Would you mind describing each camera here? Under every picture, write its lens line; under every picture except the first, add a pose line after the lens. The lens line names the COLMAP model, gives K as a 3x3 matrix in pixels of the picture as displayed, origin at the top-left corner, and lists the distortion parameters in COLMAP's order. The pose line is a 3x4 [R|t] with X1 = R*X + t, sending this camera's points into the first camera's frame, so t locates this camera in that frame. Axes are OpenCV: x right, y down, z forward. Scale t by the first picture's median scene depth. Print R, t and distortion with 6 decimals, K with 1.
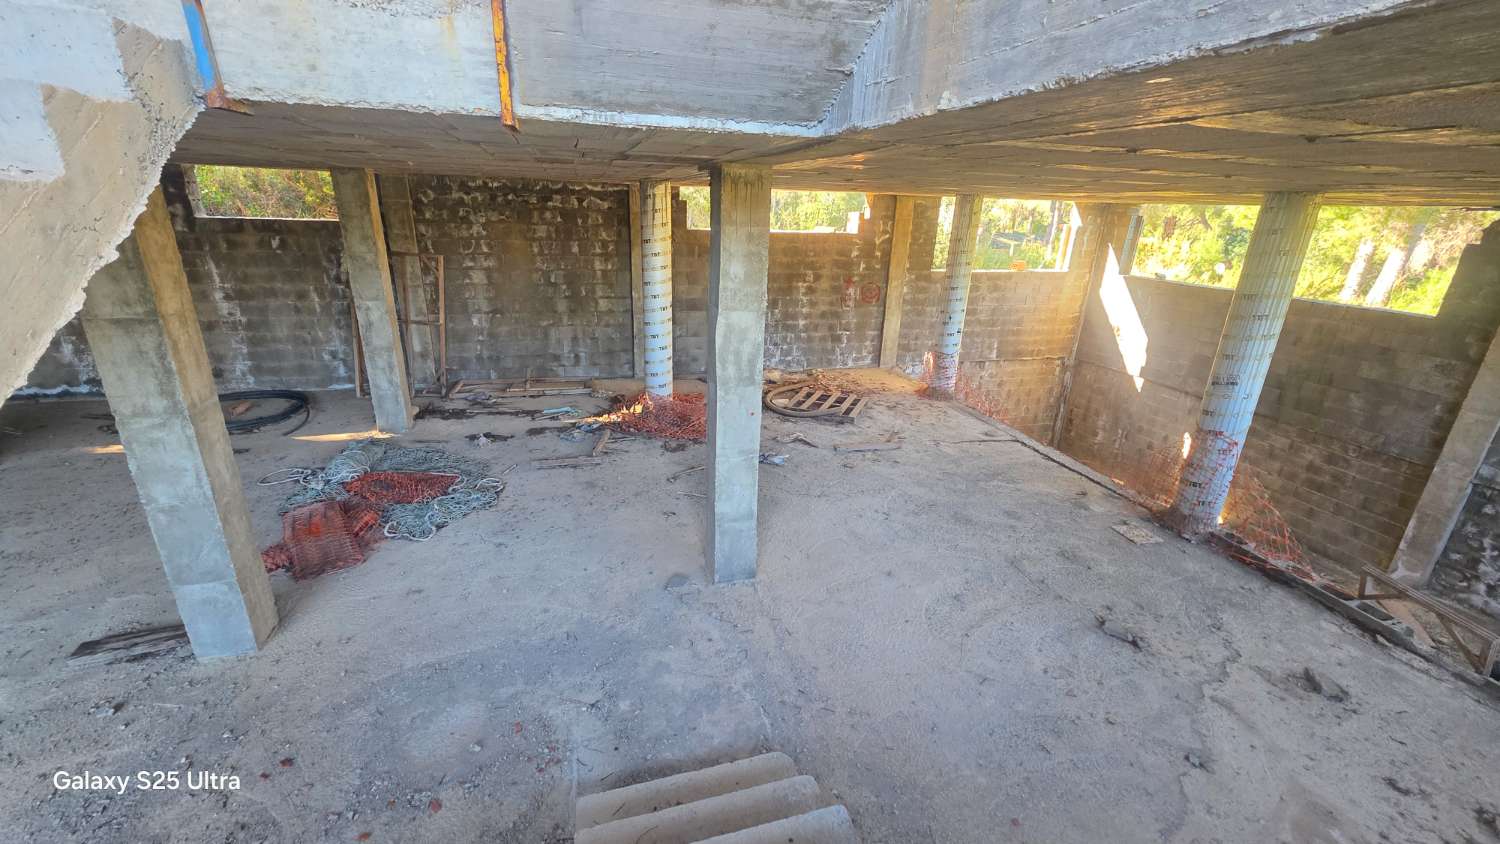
lens RADIAL K [[596.3, 0, 743.4], [0, 596.3, 413.8], [0, 0, 1]] dist [0.002699, 0.000136]
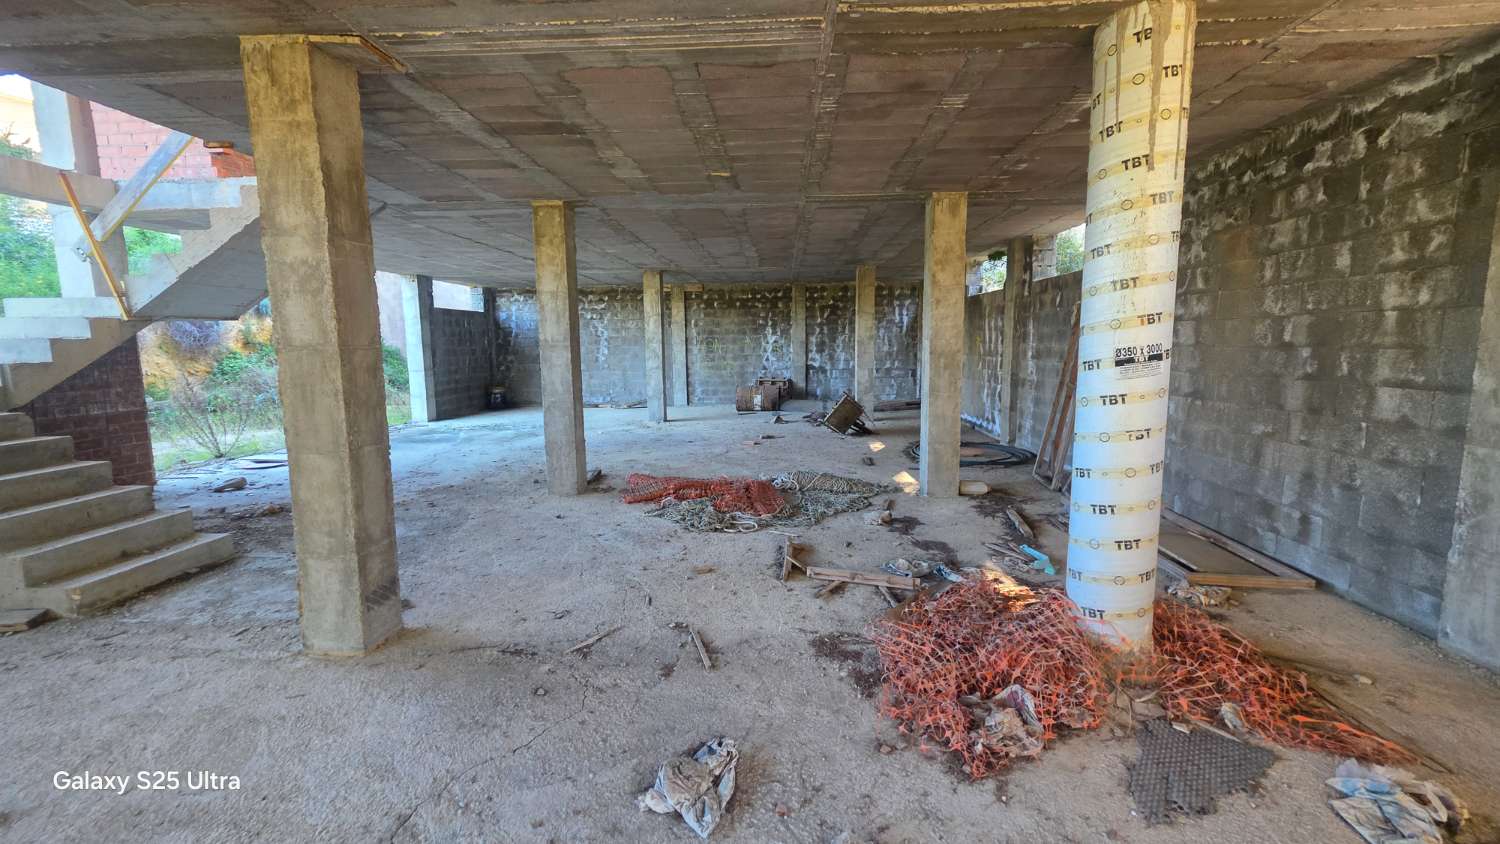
lens RADIAL K [[596.3, 0, 752.1], [0, 596.3, 420.9], [0, 0, 1]] dist [0.002699, 0.000136]
pose [[-0.322121, 0.096591, -0.941758, 0.258984], [-0.309174, 0.929503, 0.201085, -0.142282], [0.894790, 0.355941, -0.269549, 0.848039]]
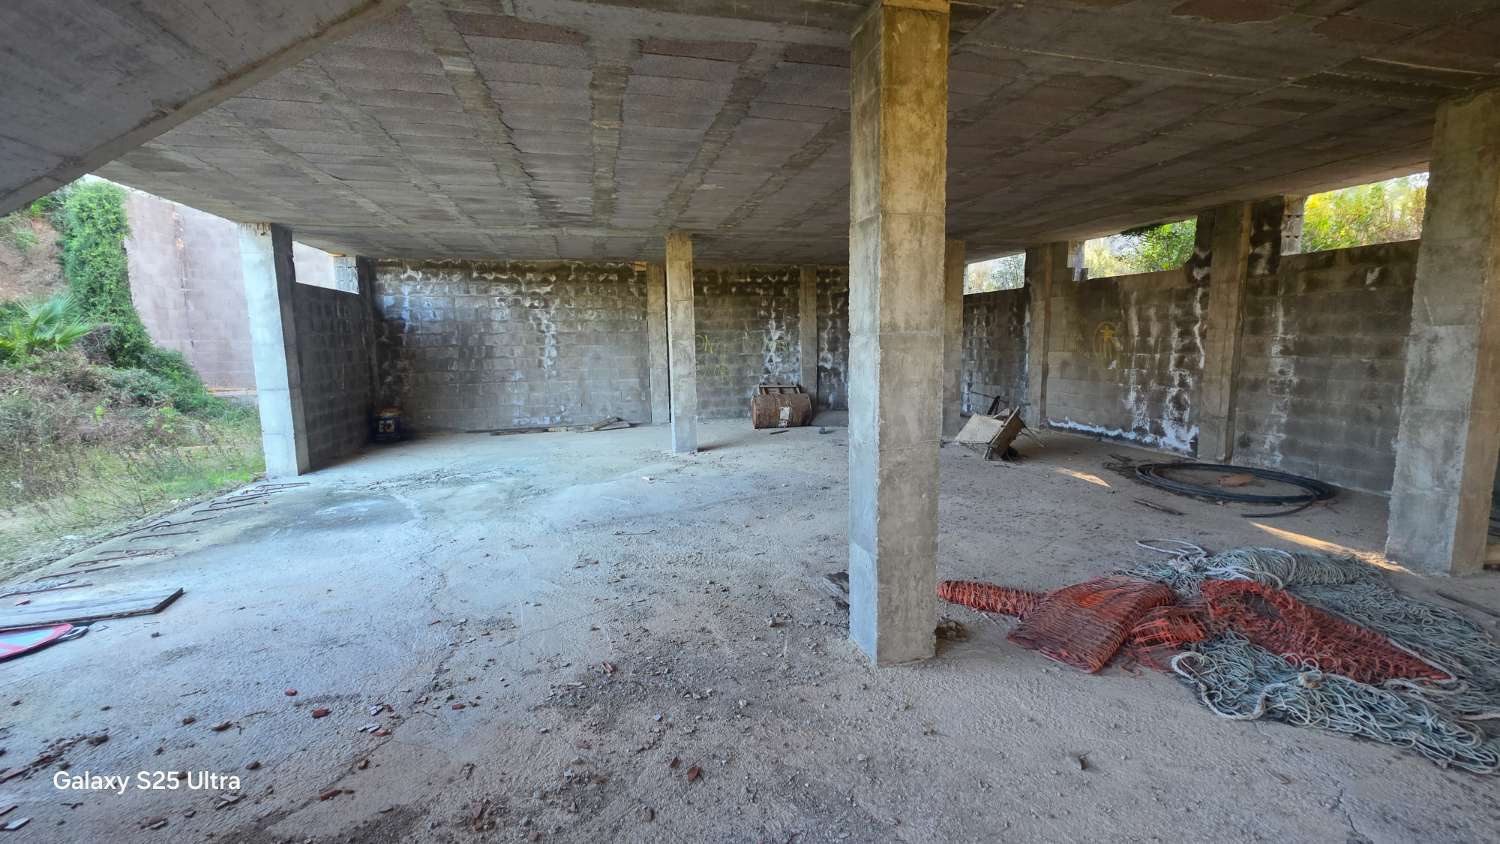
lens RADIAL K [[596.3, 0, 747.7], [0, 596.3, 417.2], [0, 0, 1]] dist [0.002699, 0.000136]
pose [[-0.028879, 0.099136, -0.994655, -0.033917], [-0.312557, 0.944278, 0.103190, 0.029811], [0.949460, 0.313866, 0.003716, 0.326020]]
